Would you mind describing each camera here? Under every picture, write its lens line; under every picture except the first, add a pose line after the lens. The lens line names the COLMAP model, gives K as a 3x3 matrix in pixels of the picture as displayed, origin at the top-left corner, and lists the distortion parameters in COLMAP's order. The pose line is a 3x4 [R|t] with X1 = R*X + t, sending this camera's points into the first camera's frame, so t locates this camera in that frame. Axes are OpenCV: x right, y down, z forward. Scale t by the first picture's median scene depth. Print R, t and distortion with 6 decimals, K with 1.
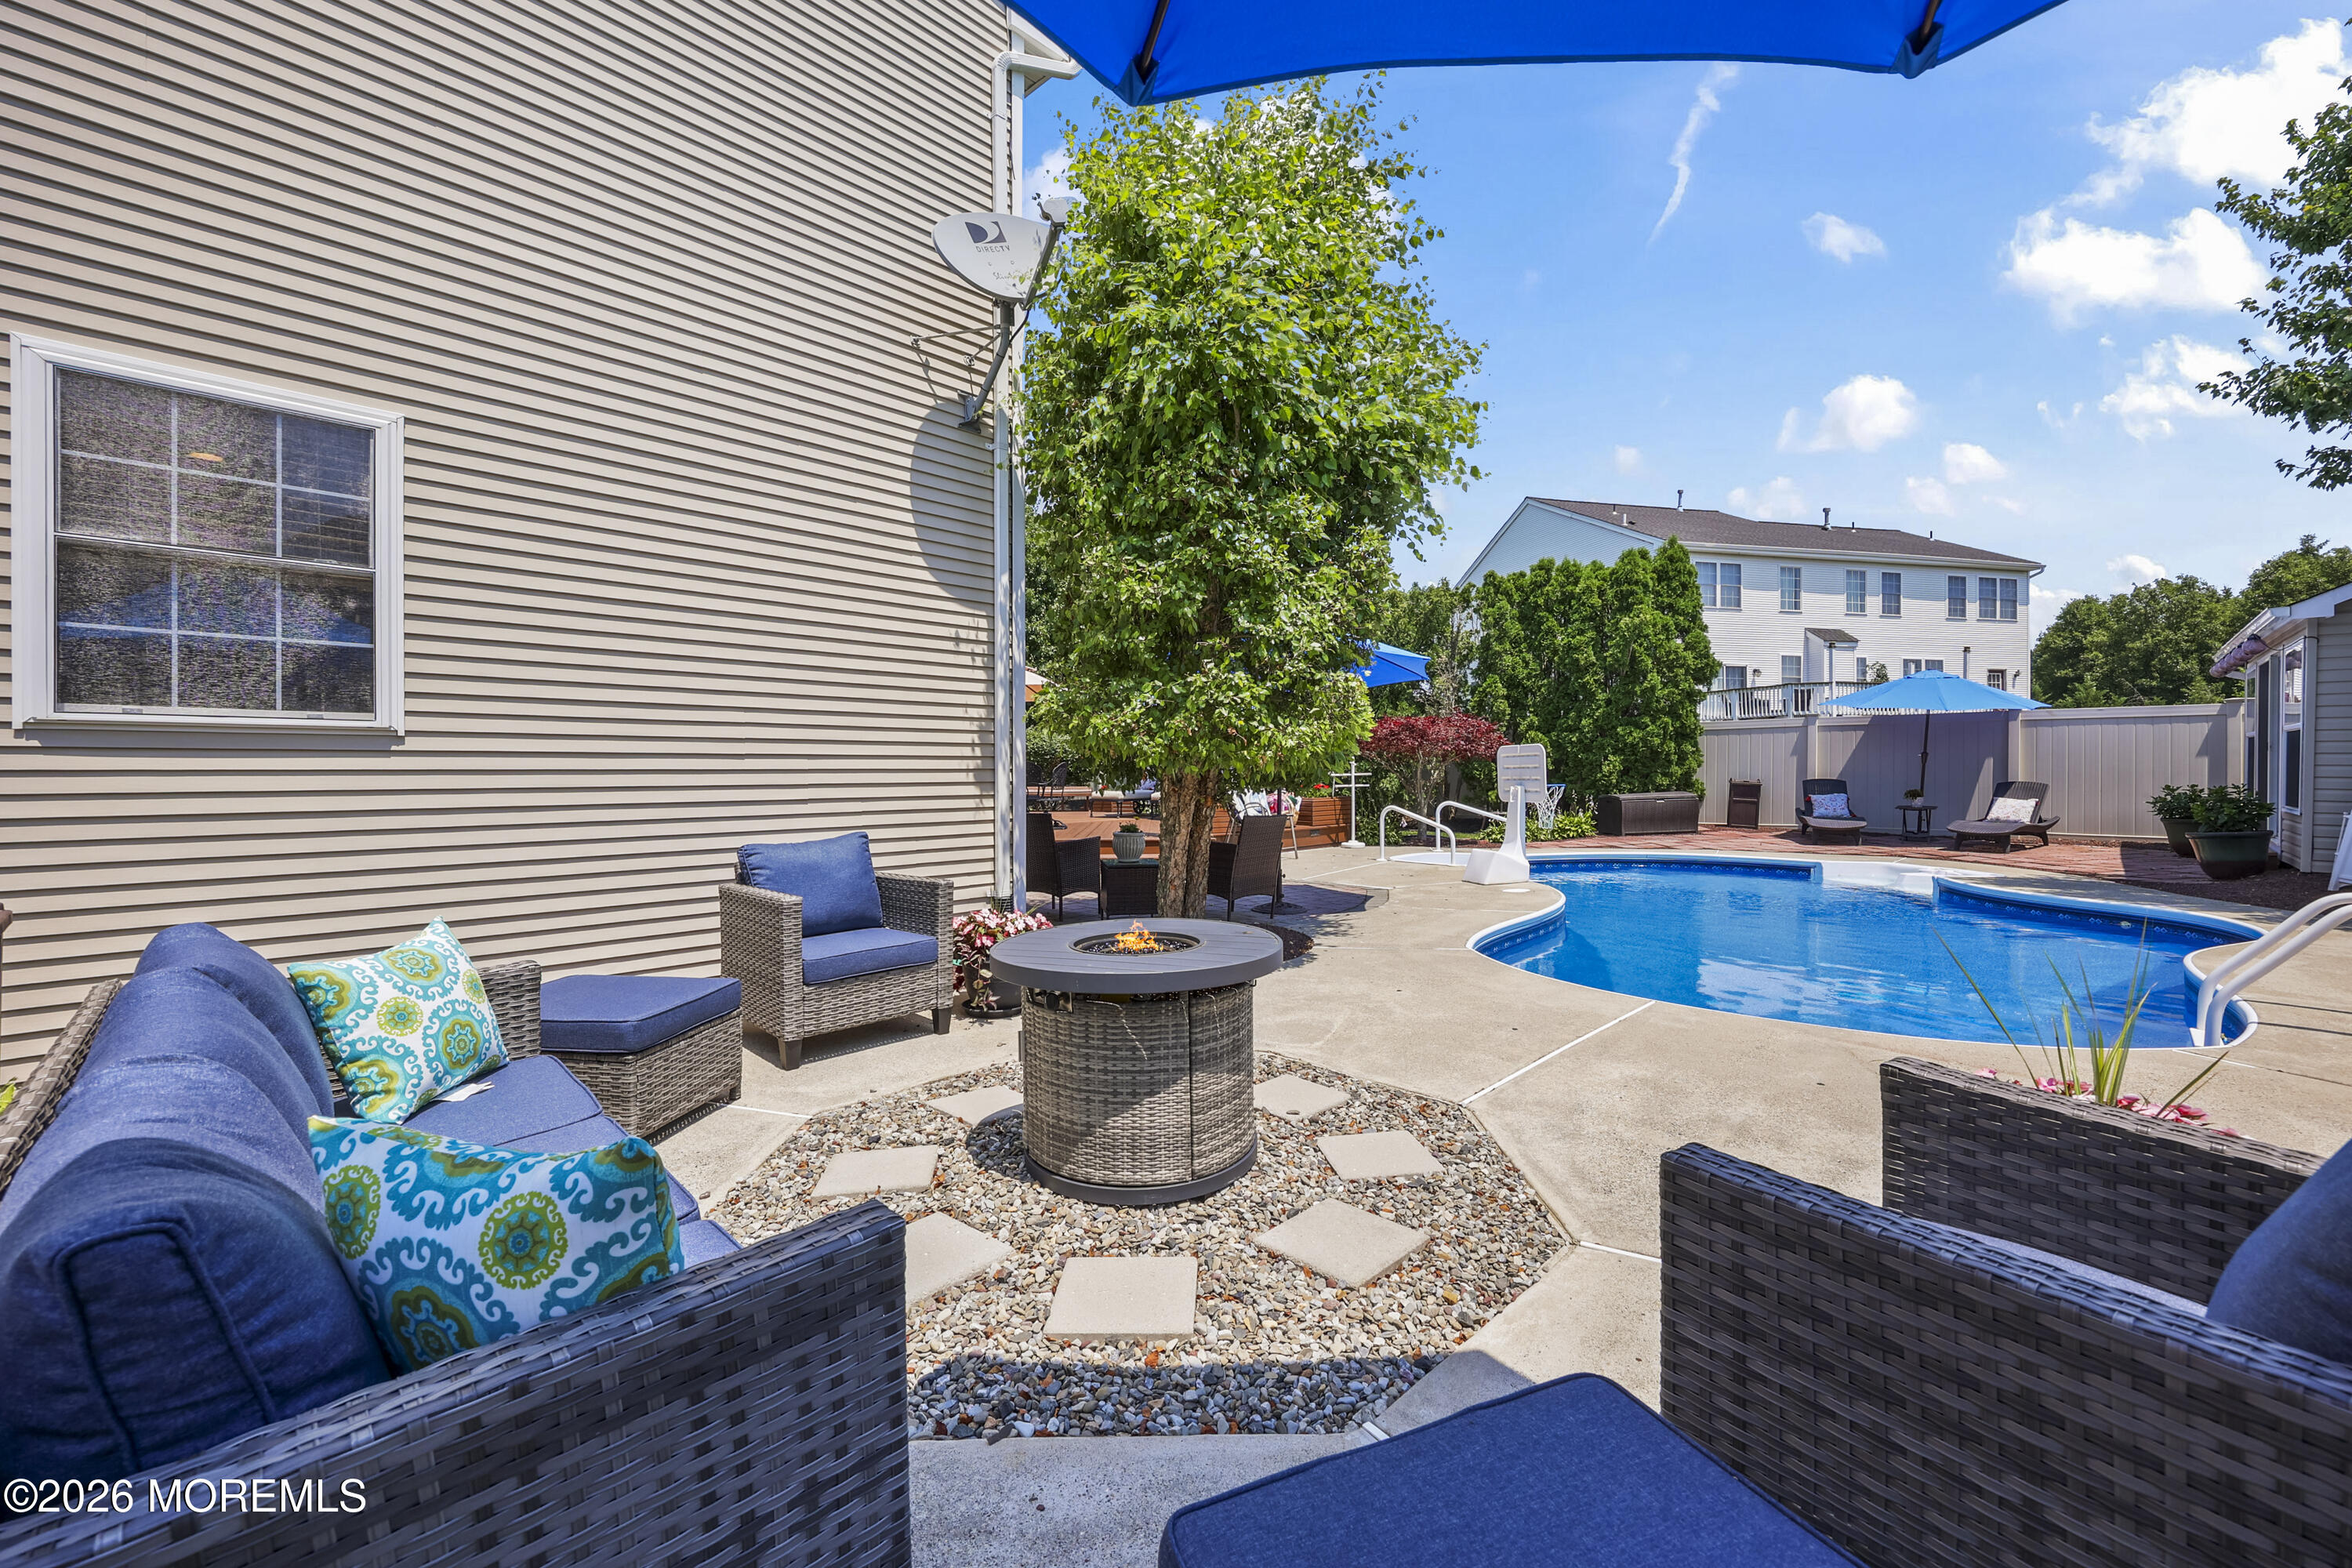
lens RADIAL K [[952.9, 0, 1177.2], [0, 952.9, 772.9], [0, 0, 1]] dist [-0.011378, 0.005233]
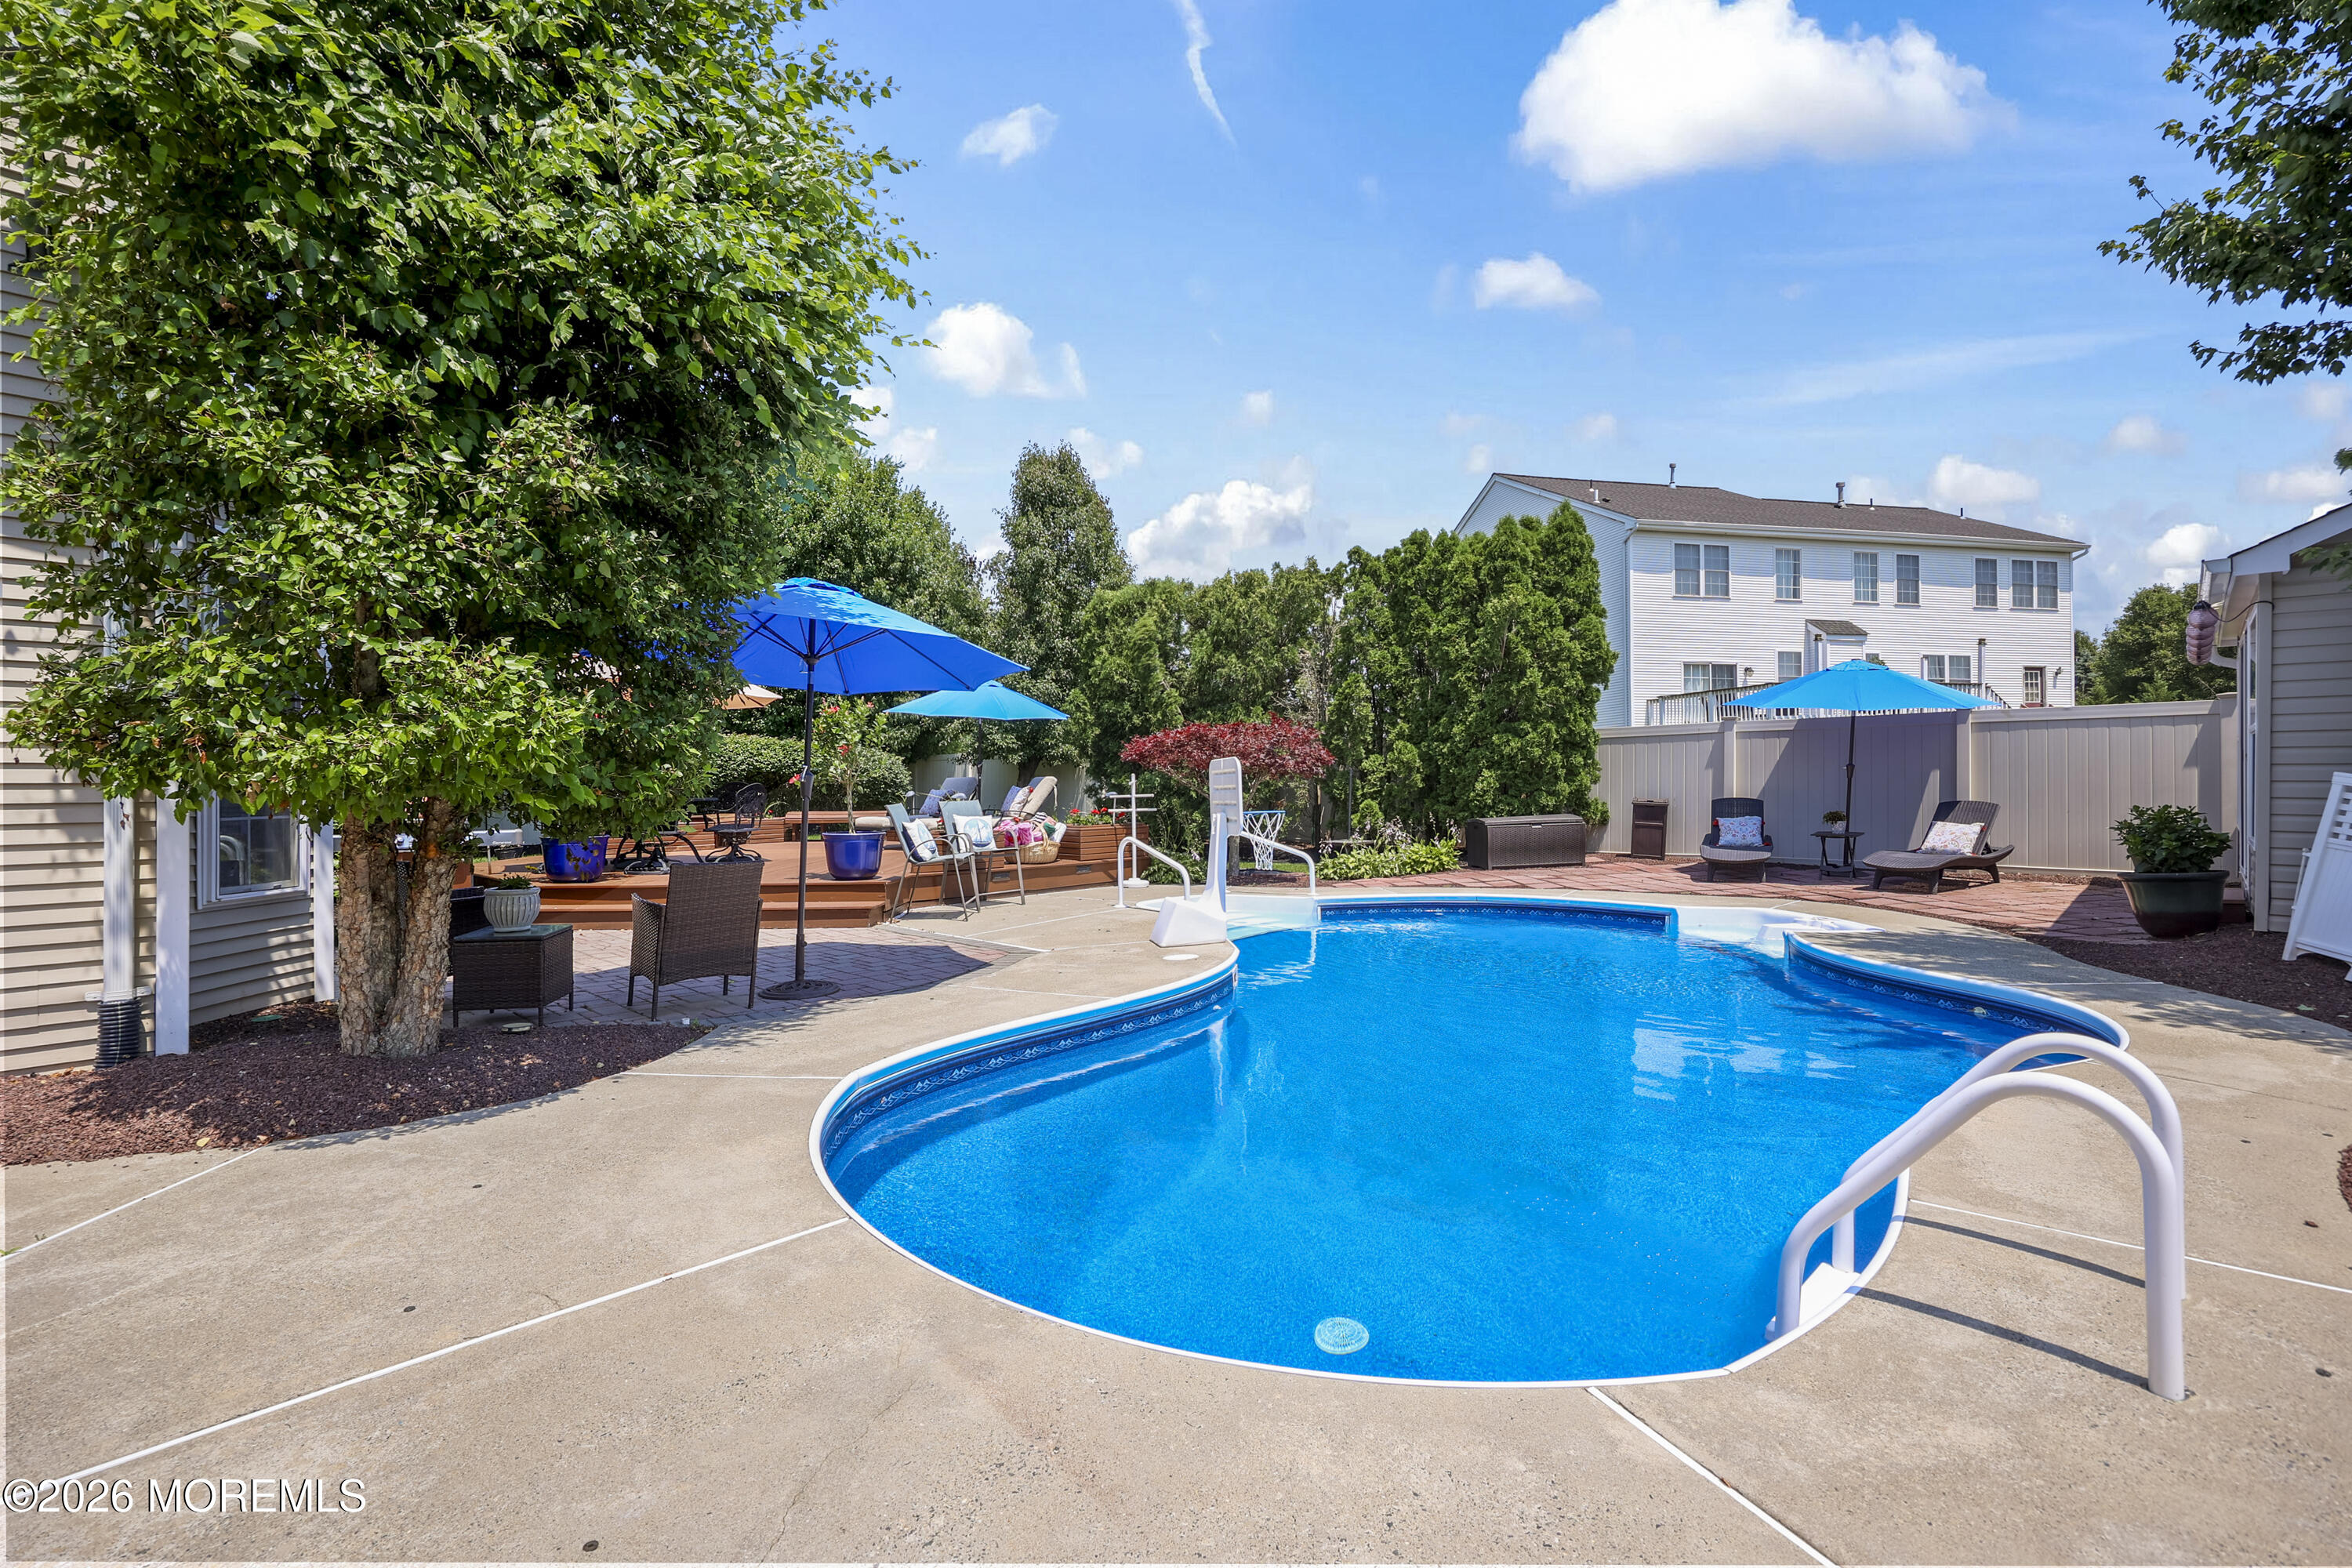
lens RADIAL K [[1034.3, 0, 1176.5], [0, 1034.3, 795.8], [0, 0, 1]] dist [-0.000466, 0.000236]
pose [[0.999959, -0.005217, -0.007401, 0.202200], [0.005266, 0.999964, 0.006600, -0.003597], [0.007367, -0.006638, 0.999951, 0.113822]]
